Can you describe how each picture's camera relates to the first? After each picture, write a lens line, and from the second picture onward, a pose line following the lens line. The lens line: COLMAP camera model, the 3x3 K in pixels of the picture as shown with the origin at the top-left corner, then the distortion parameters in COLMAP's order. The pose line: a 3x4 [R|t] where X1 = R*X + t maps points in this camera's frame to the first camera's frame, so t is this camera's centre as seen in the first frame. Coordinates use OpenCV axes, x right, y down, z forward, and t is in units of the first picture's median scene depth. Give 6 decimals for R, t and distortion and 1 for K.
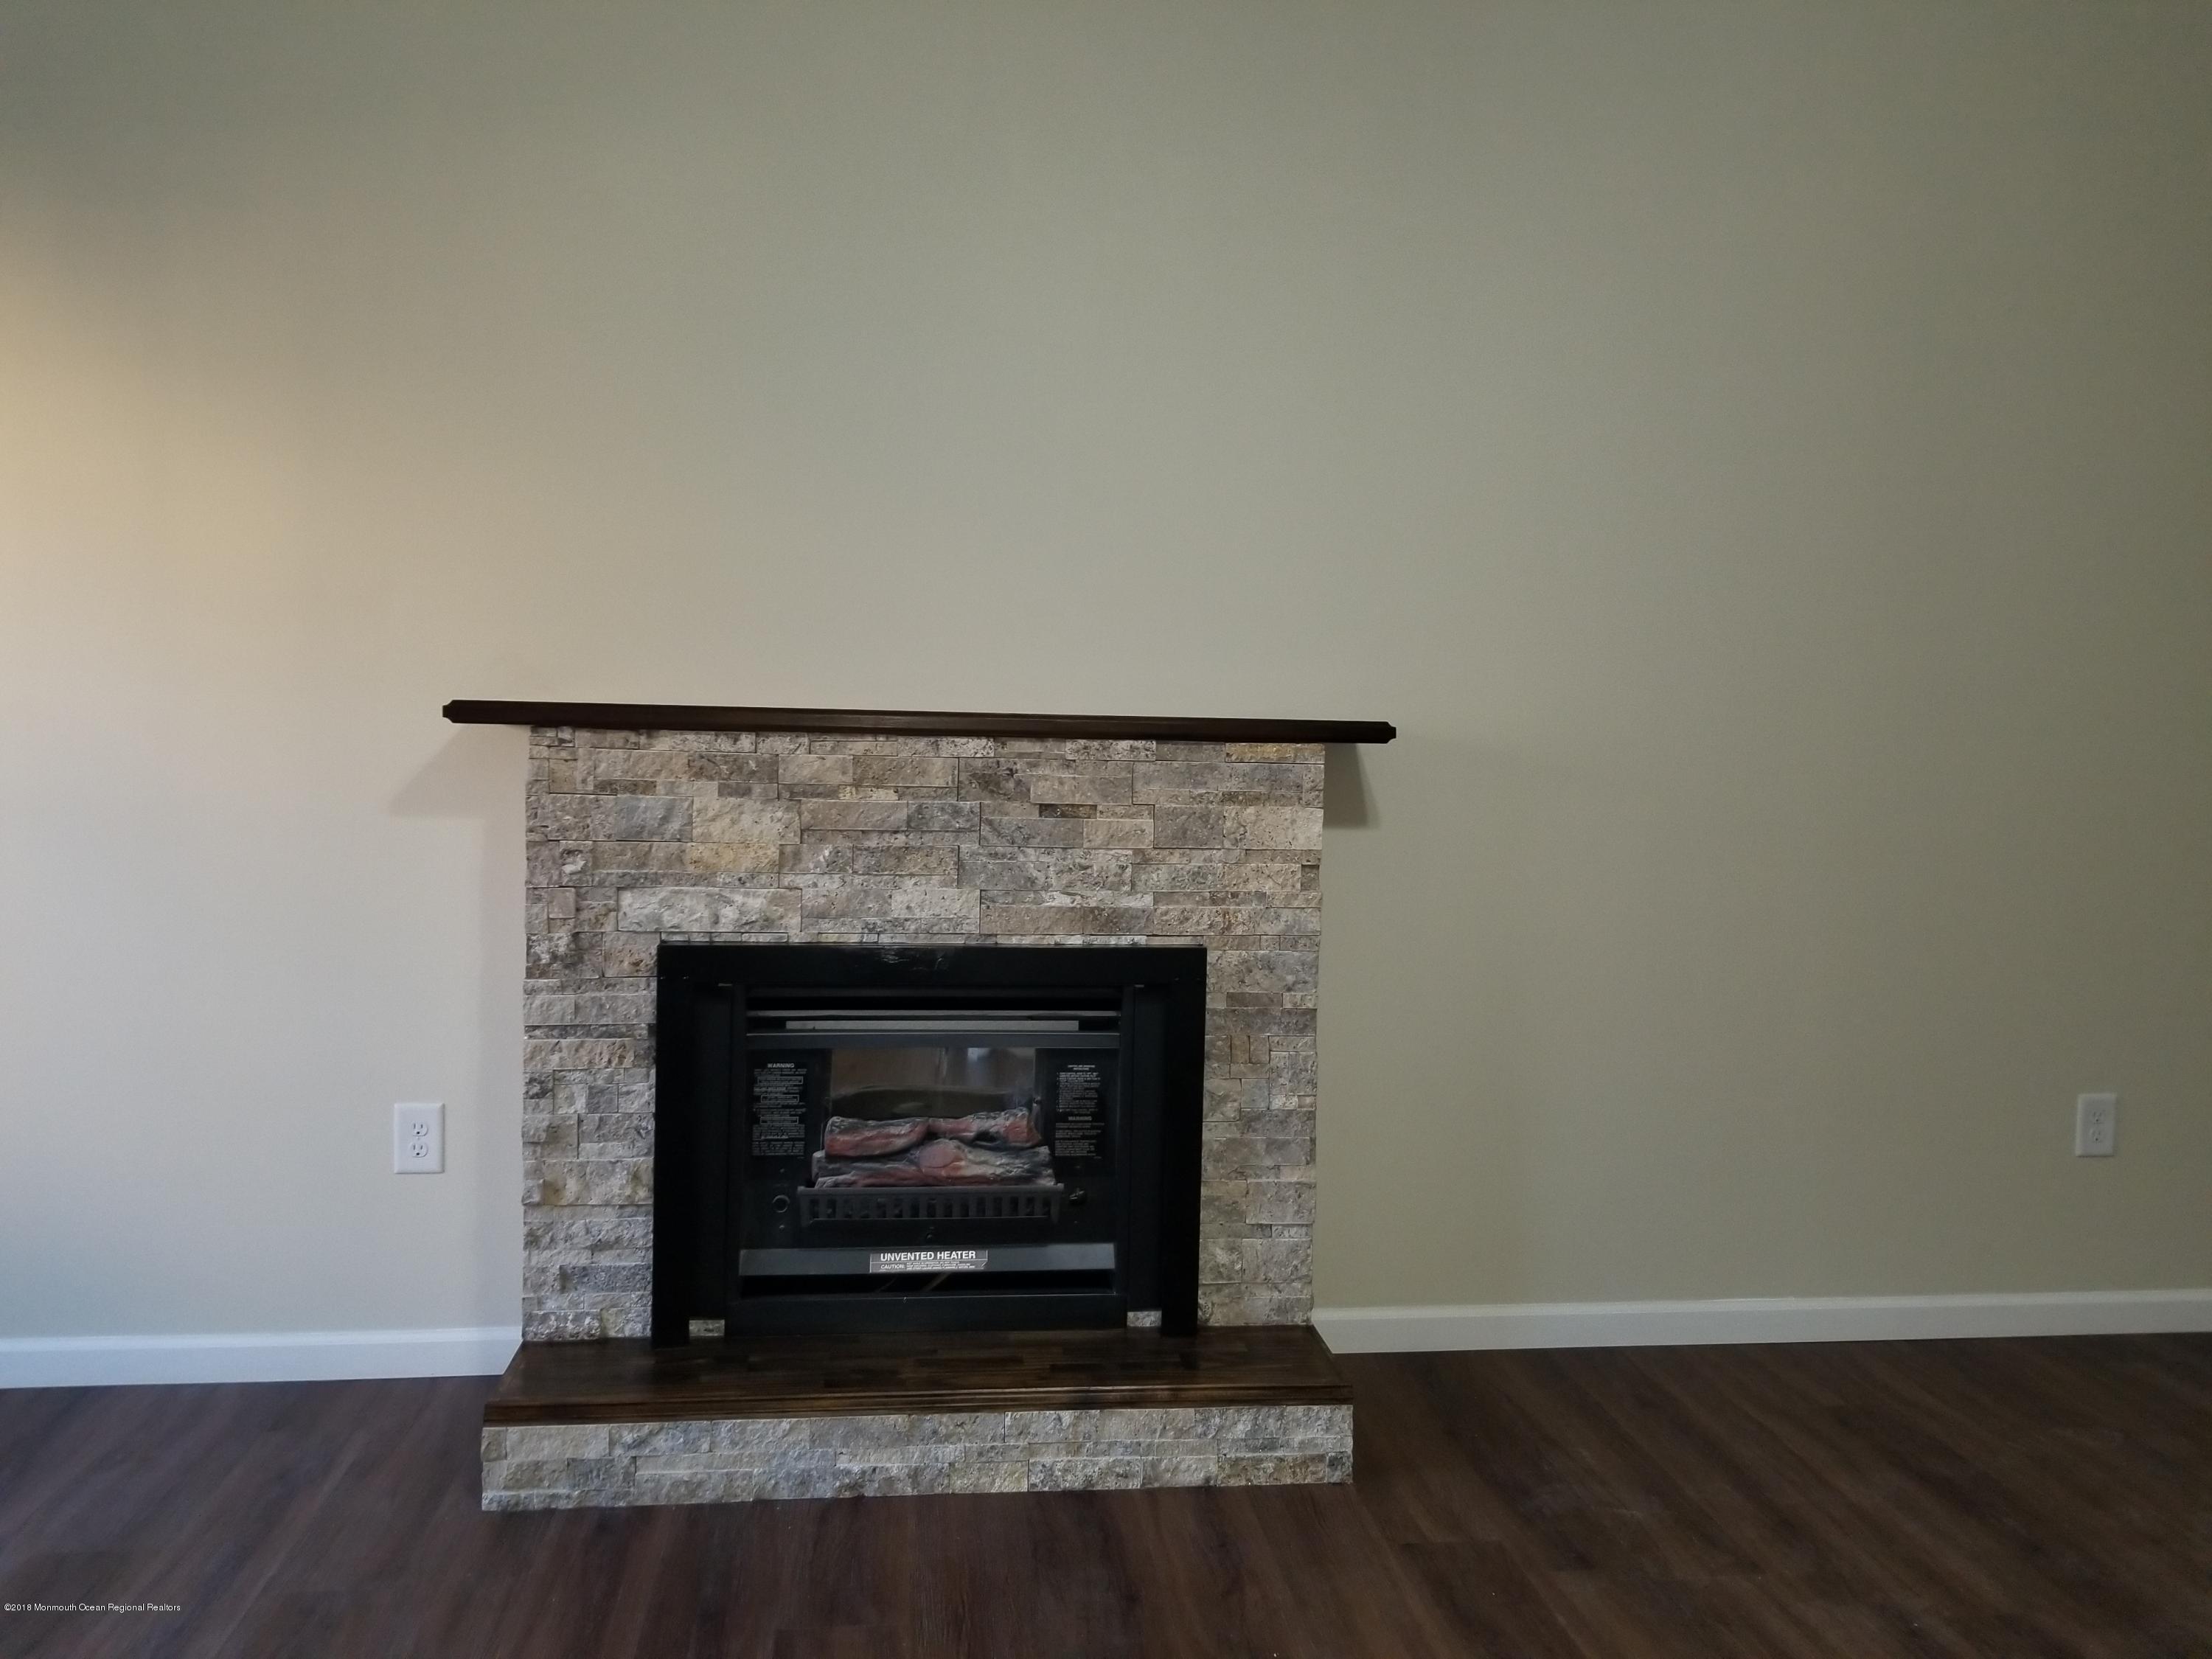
lens RADIAL K [[1730.2, 0, 1108.8], [0, 1730.2, 792.0], [0, 0, 1]] dist [0.132427, -0.266213]
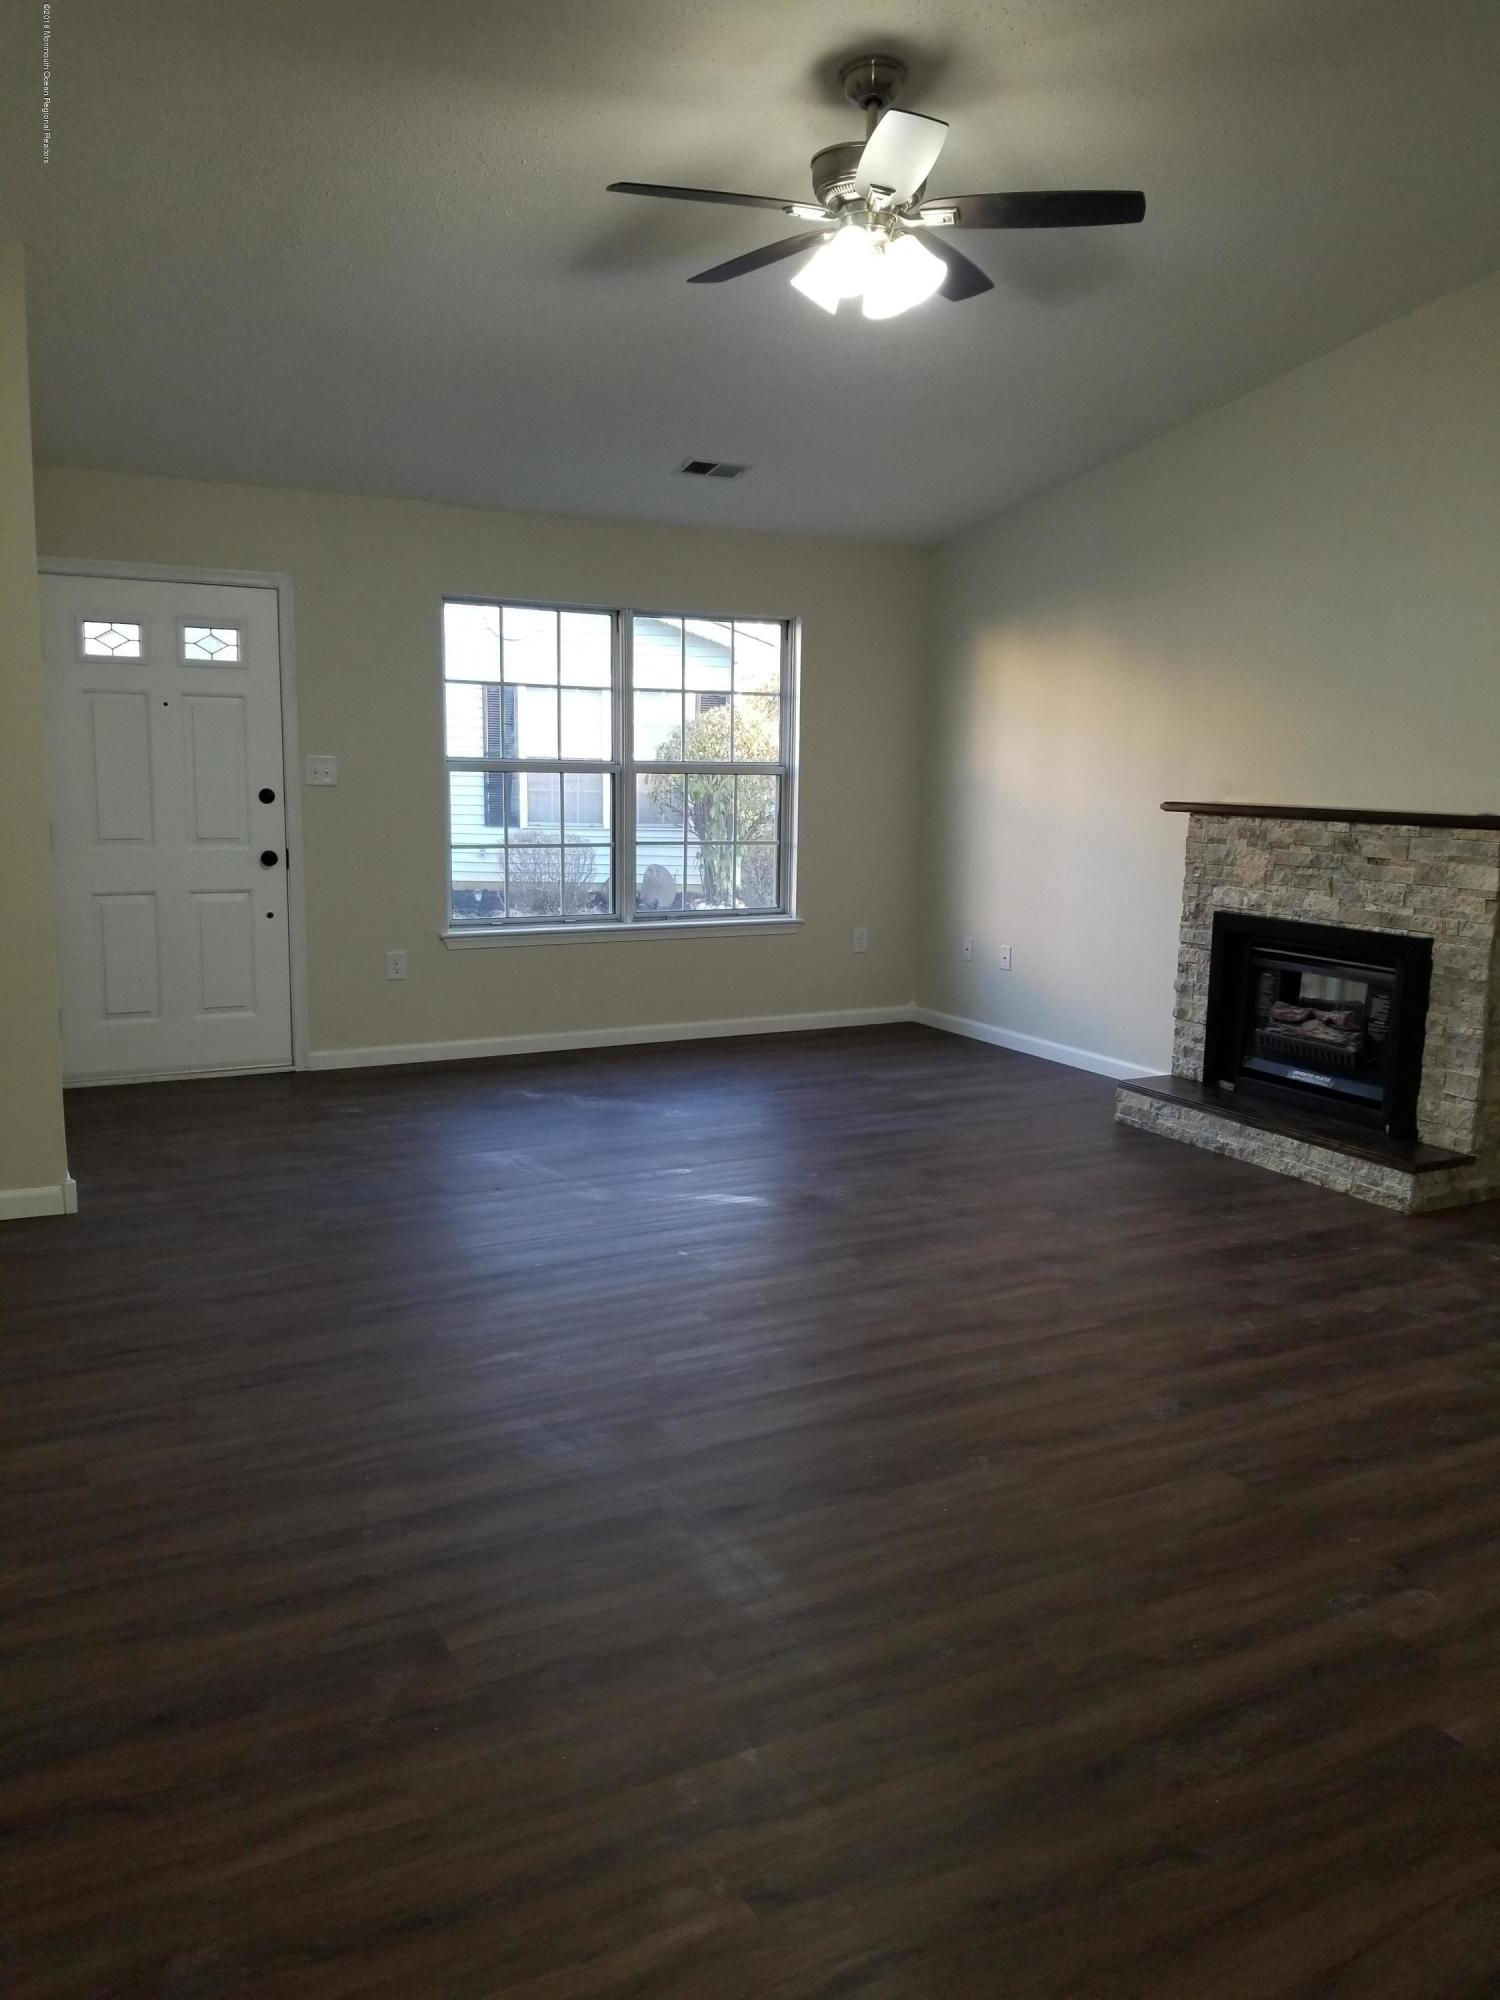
lens RADIAL K [[1536.5, 0, 778.2], [0, 1536.5, 991.5], [0, 0, 1]] dist [0.121331, -0.257650]
pose [[0.370883, 0.124815, -0.920254, 1.363307], [-0.058985, 0.992092, 0.110786, 0.002056], [0.926804, 0.013192, 0.375313, -0.273499]]
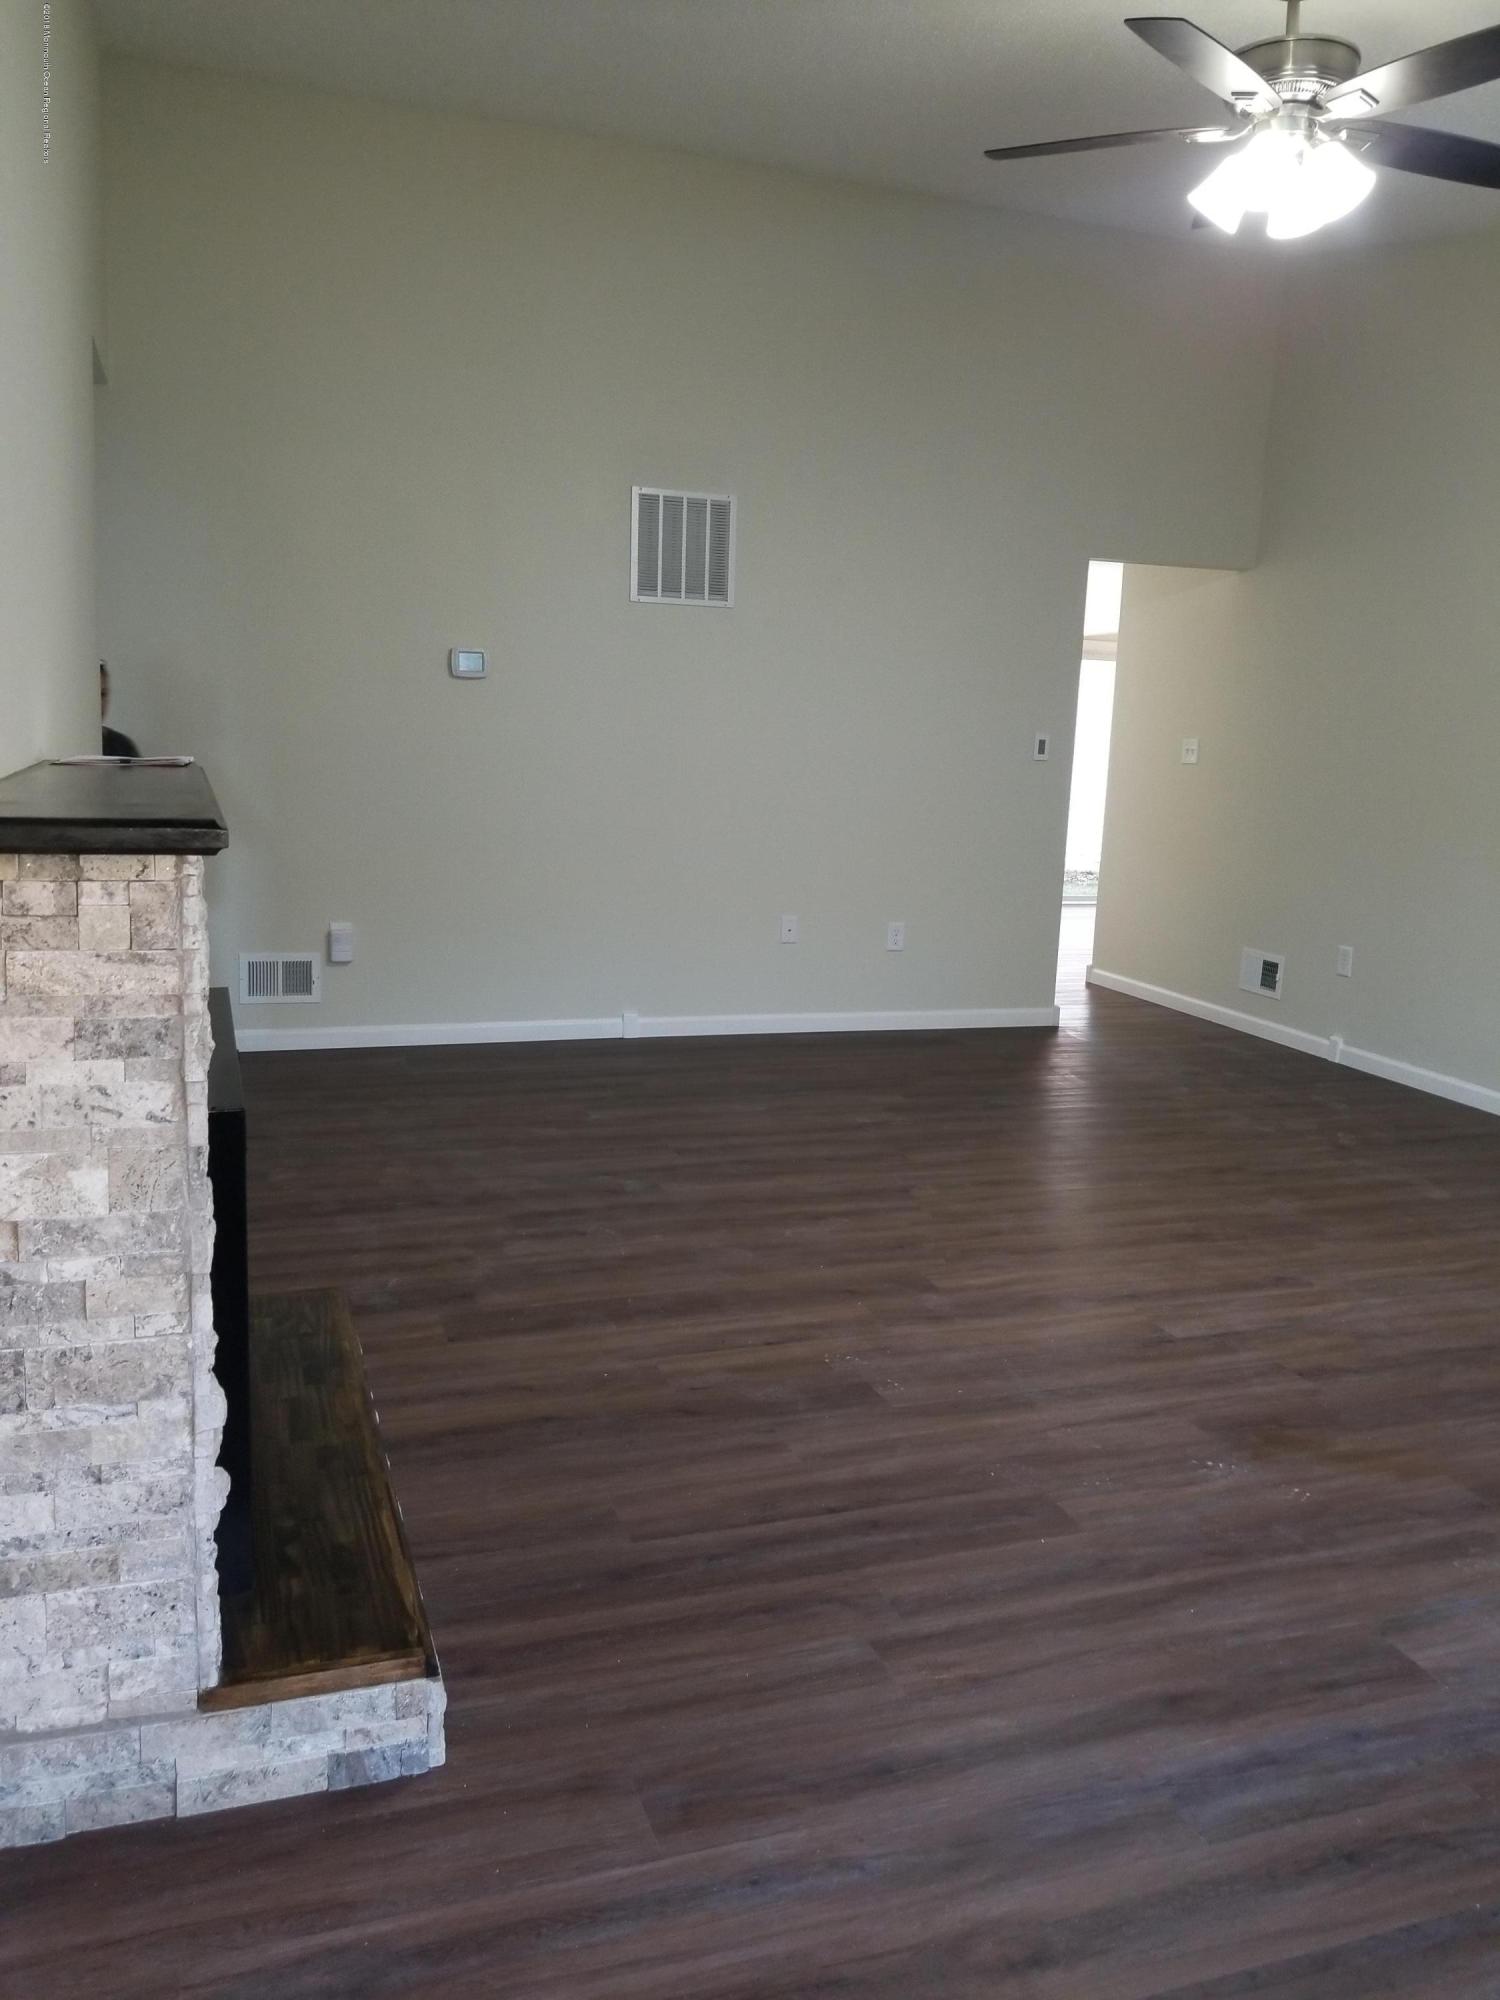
lens RADIAL K [[1542.9, 0, 746.9], [0, 1542.9, 969.8], [0, 0, 1]] dist [0.071501, -0.104324]
pose [[-0.214417, -0.186214, 0.958827, -0.943189], [0.006890, 0.981346, 0.192128, -0.106086], [-0.976718, 0.047802, -0.209134, 0.899453]]
